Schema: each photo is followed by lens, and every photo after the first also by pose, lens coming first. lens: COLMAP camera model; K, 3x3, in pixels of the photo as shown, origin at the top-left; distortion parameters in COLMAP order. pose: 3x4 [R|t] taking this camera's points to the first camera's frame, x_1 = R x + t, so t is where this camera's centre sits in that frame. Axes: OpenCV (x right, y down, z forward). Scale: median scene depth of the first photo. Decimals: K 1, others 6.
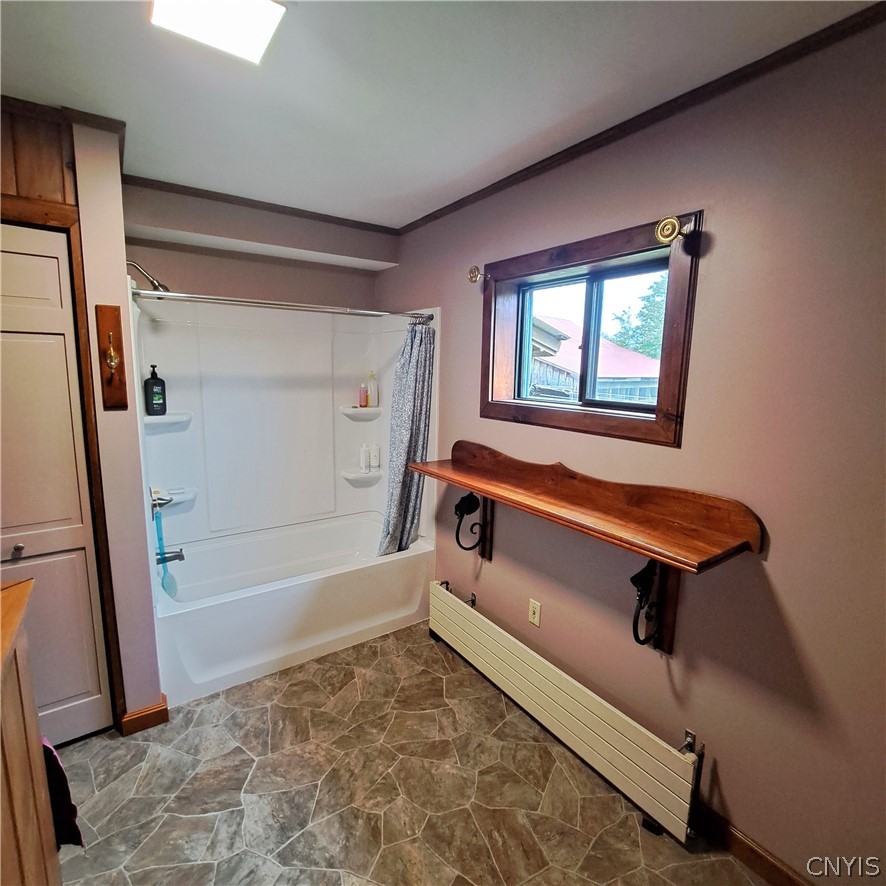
lens RADIAL K [[467.8, 0, 441.4], [0, 467.8, 437.2], [0, 0, 1]] dist [-0.002848, -0.008644]
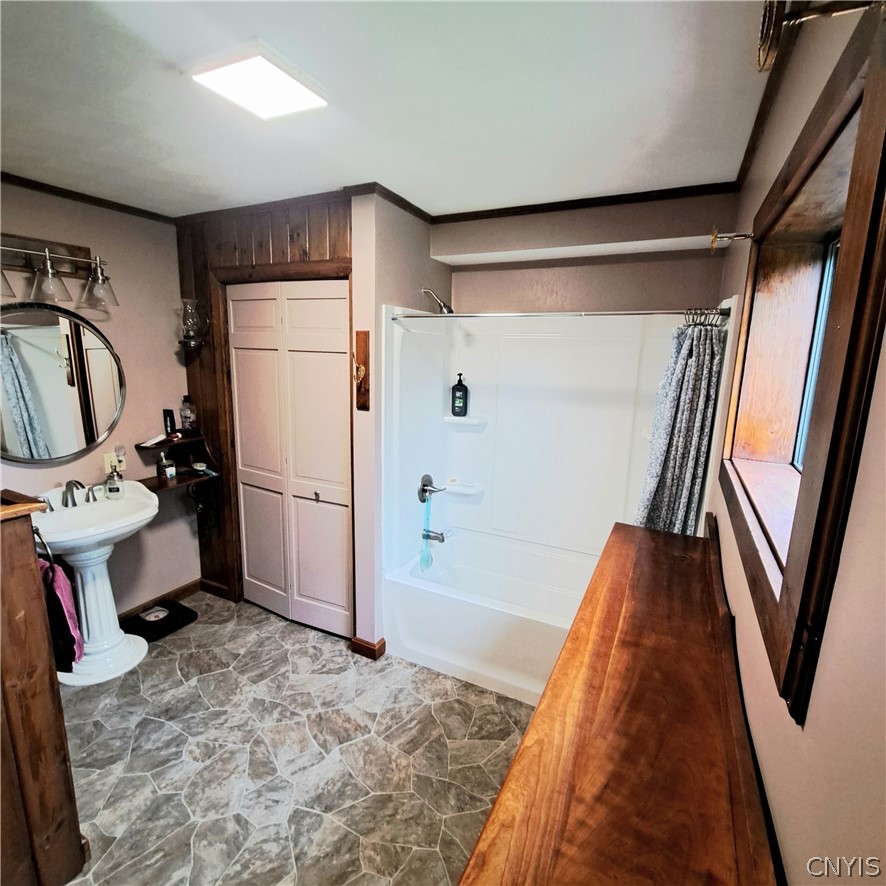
lens RADIAL K [[467.8, 0, 441.4], [0, 467.8, 437.2], [0, 0, 1]] dist [-0.002848, -0.008644]
pose [[0.477311, 0.153310, -0.865257, 0.529708], [-0.145428, 0.984867, 0.094279, -0.133993], [0.866617, 0.080832, 0.492383, 0.525717]]
